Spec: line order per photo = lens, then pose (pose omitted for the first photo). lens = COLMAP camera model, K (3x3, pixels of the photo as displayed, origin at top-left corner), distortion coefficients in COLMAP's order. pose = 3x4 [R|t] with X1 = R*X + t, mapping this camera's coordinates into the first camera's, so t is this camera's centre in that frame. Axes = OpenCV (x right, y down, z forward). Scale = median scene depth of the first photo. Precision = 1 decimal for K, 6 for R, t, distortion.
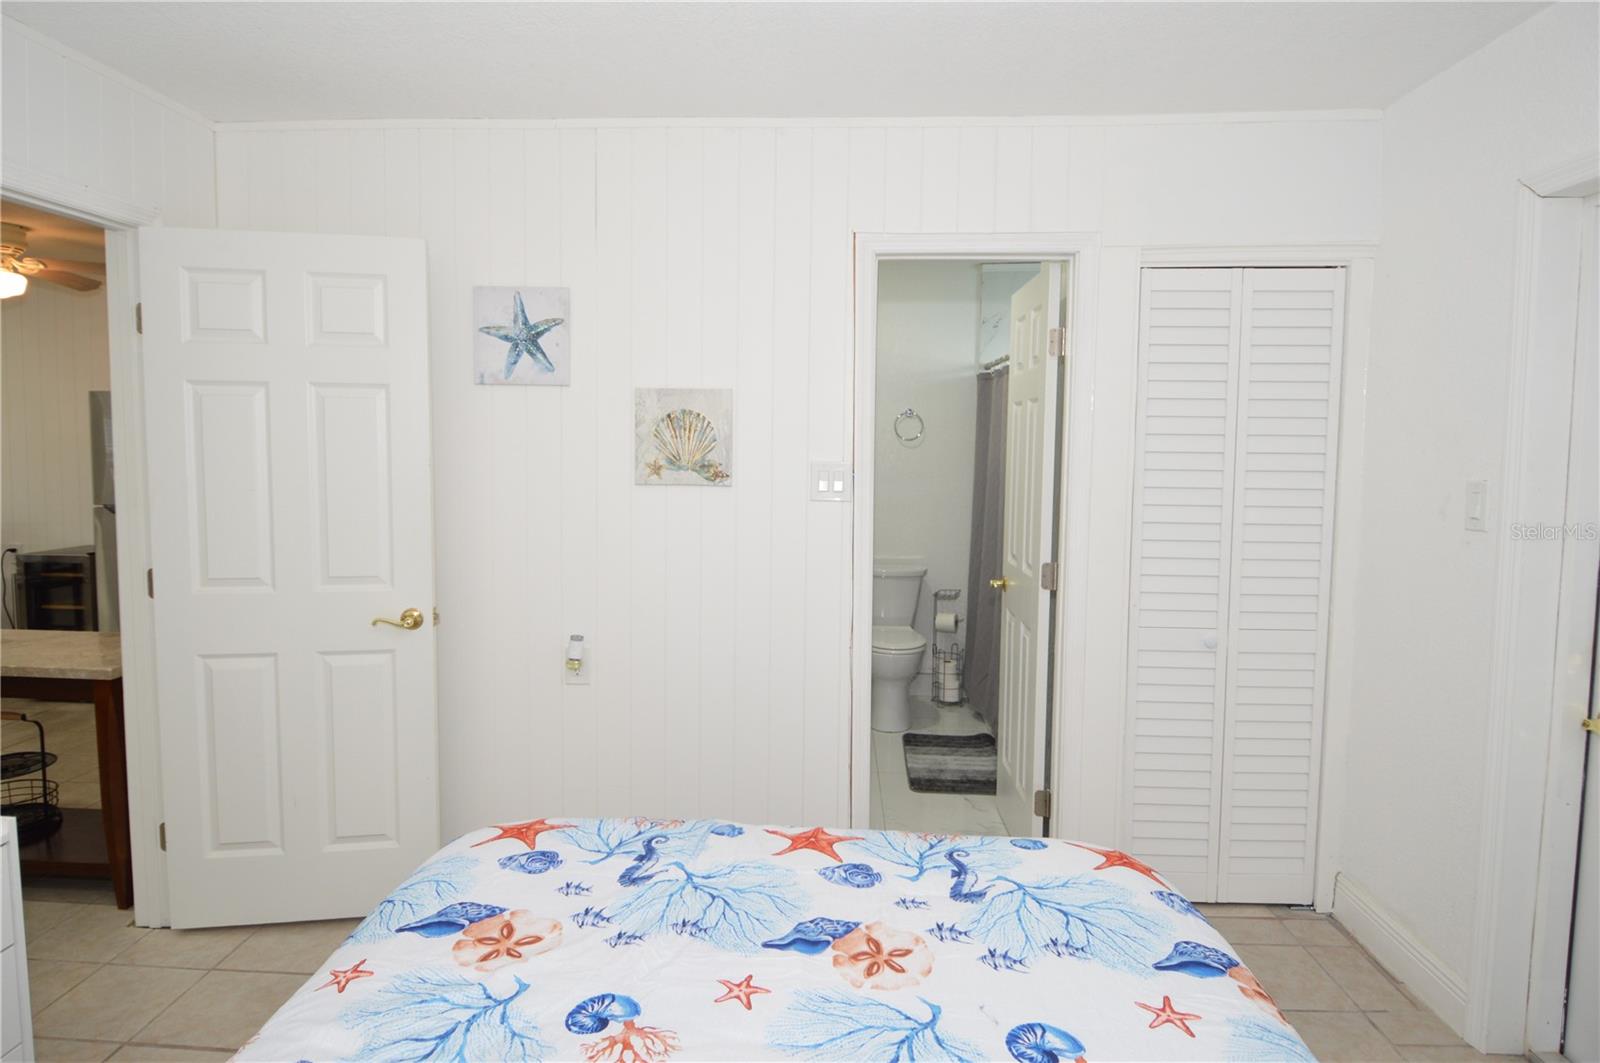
lens RADIAL K [[892.5, 0, 796.3], [0, 892.5, 508.6], [0, 0, 1]] dist [0.019419, -0.032139]
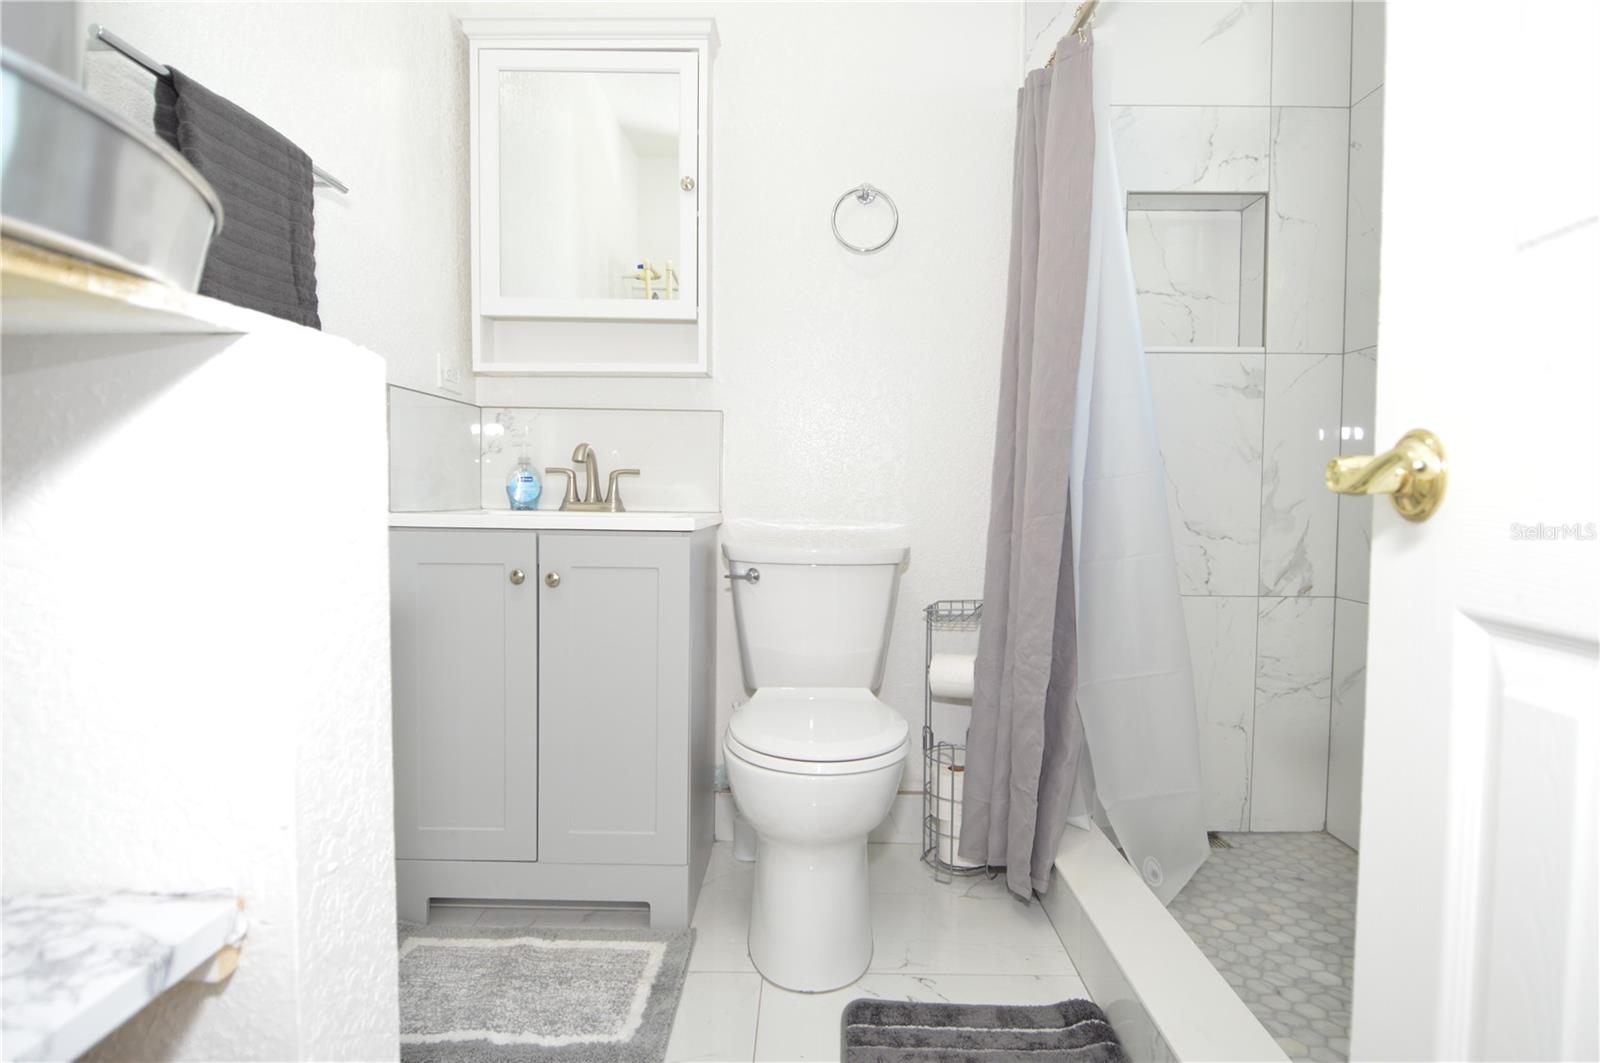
lens RADIAL K [[847.9, 0, 804.1], [0, 847.9, 524.4], [0, 0, 1]] dist [0.022289, -0.032168]
pose [[0.998952, 0.002200, 0.045720, 0.077157], [-0.000605, 0.999392, -0.034867, 0.069147], [-0.045769, 0.034803, 0.998346, 0.596895]]
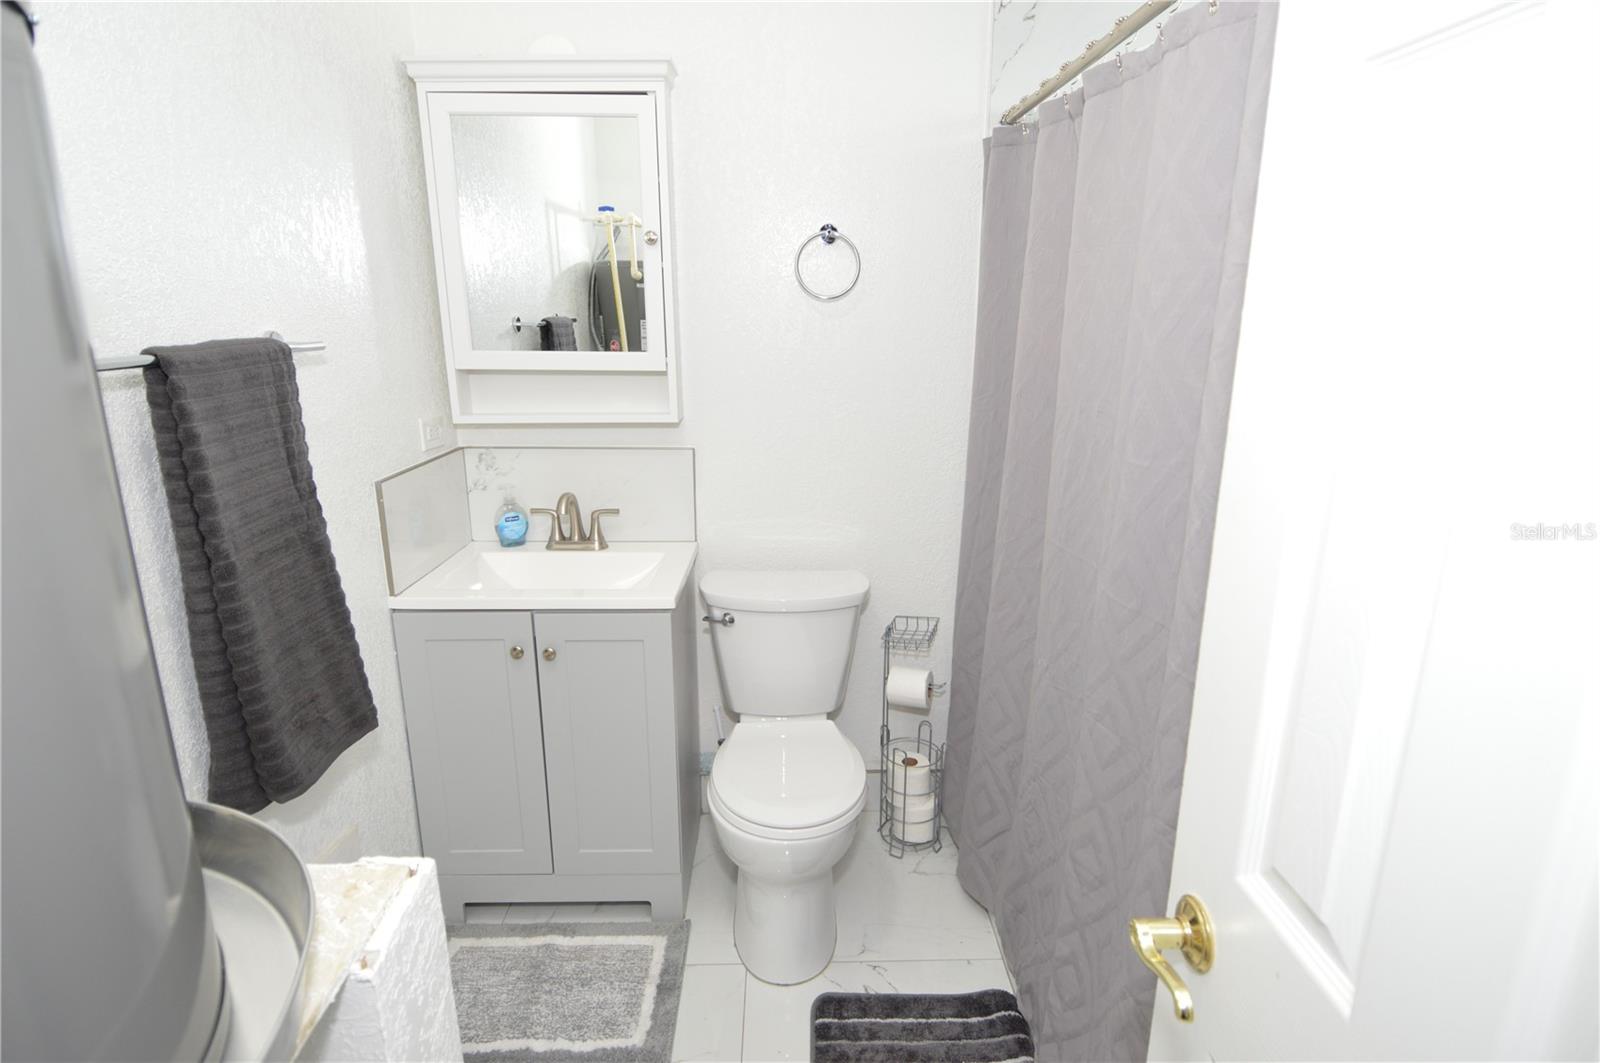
lens RADIAL K [[824.0, 0, 795.9], [0, 824.0, 526.8], [0, 0, 1]] dist [0.019967, -0.030760]
pose [[0.997359, -0.025757, 0.067909, 0.078560], [0.013500, 0.984455, 0.175117, -0.038743], [-0.071364, -0.173738, 0.982203, 0.581569]]
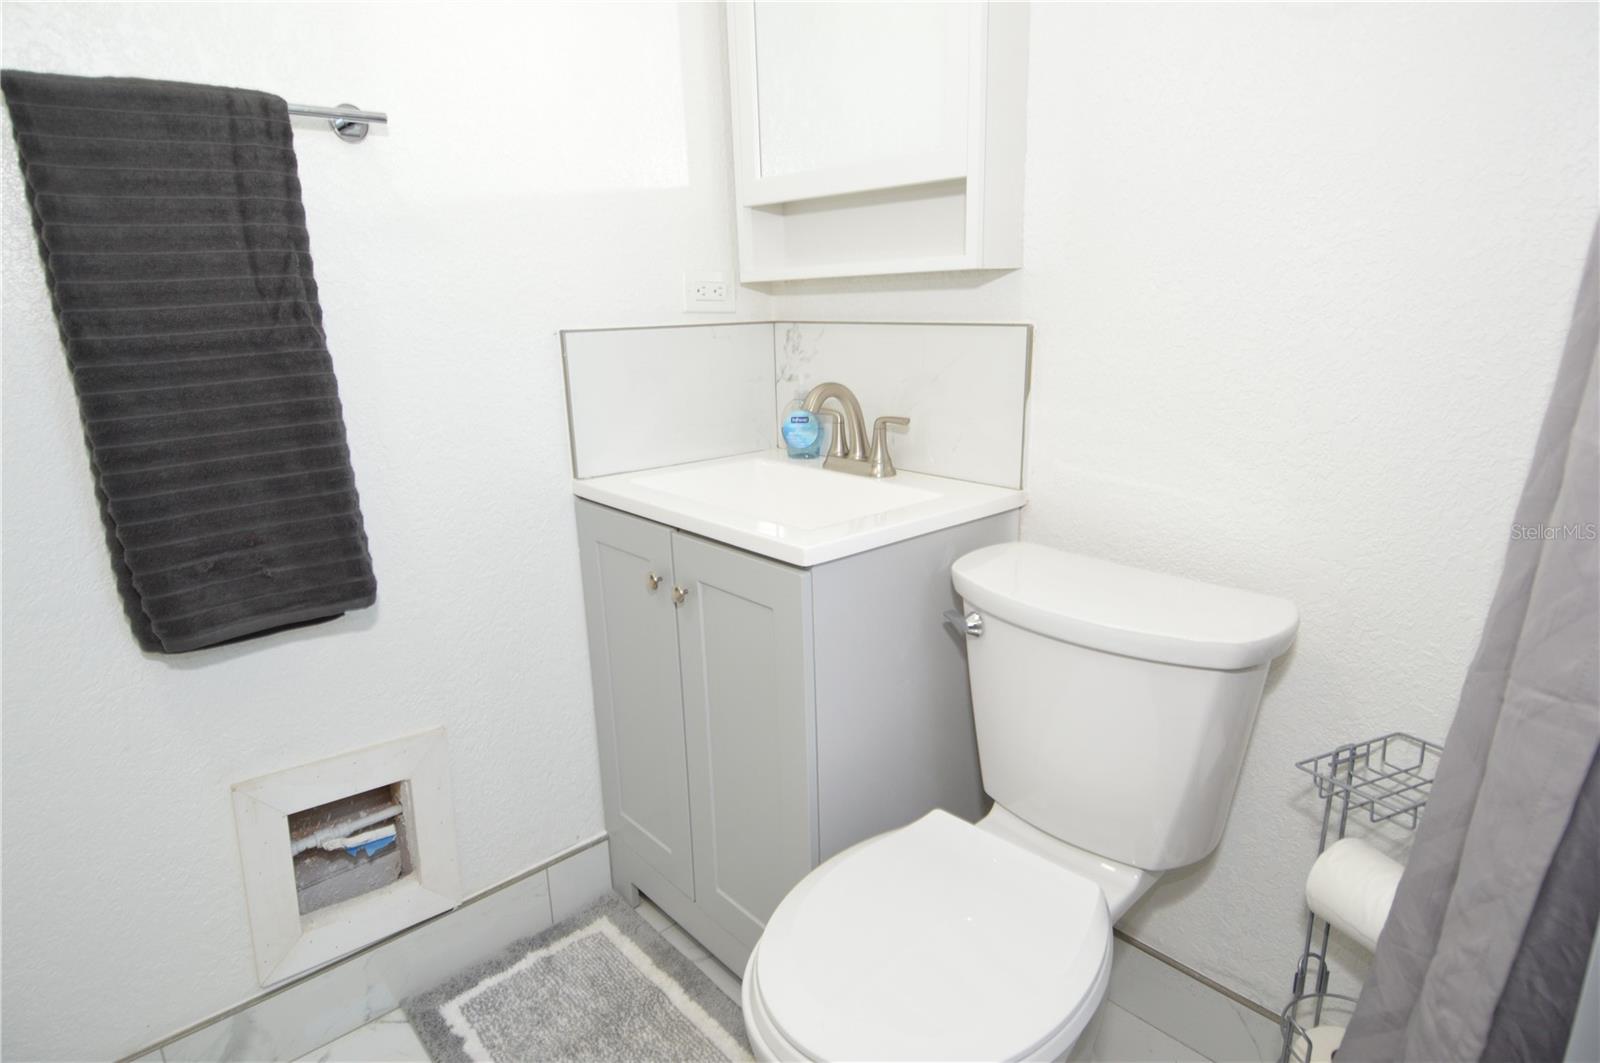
lens RADIAL K [[868.6, 0, 818.2], [0, 868.6, 539.9], [0, 0, 1]] dist [0.001096, -0.021559]
pose [[0.724813, 0.164345, -0.669057, 0.195907], [-0.029687, 0.977680, 0.207993, 0.007294], [0.688306, -0.130893, 0.713514, 0.783060]]
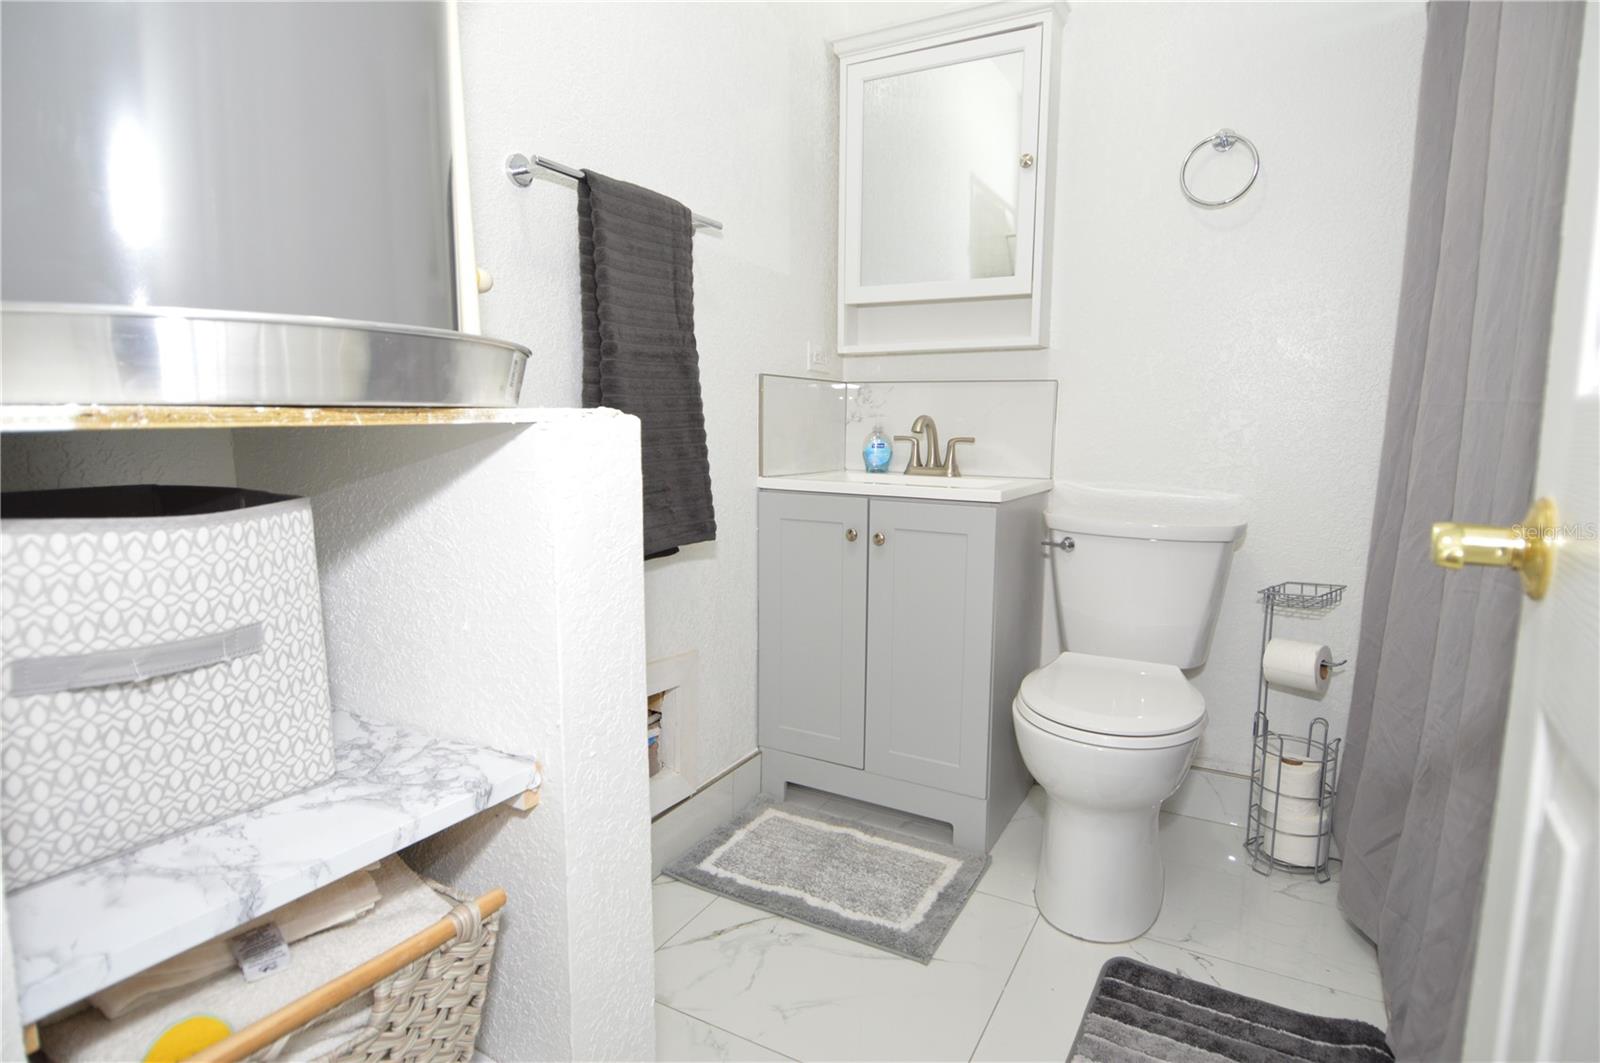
lens RADIAL K [[821.5, 0, 814.5], [0, 821.5, 527.1], [0, 0, 1]] dist [0.021194, -0.033469]
pose [[0.903604, 0.055834, -0.424715, 0.127534], [-0.035383, 0.997810, 0.055893, 0.053585], [0.426905, -0.035477, 0.903600, 0.581636]]
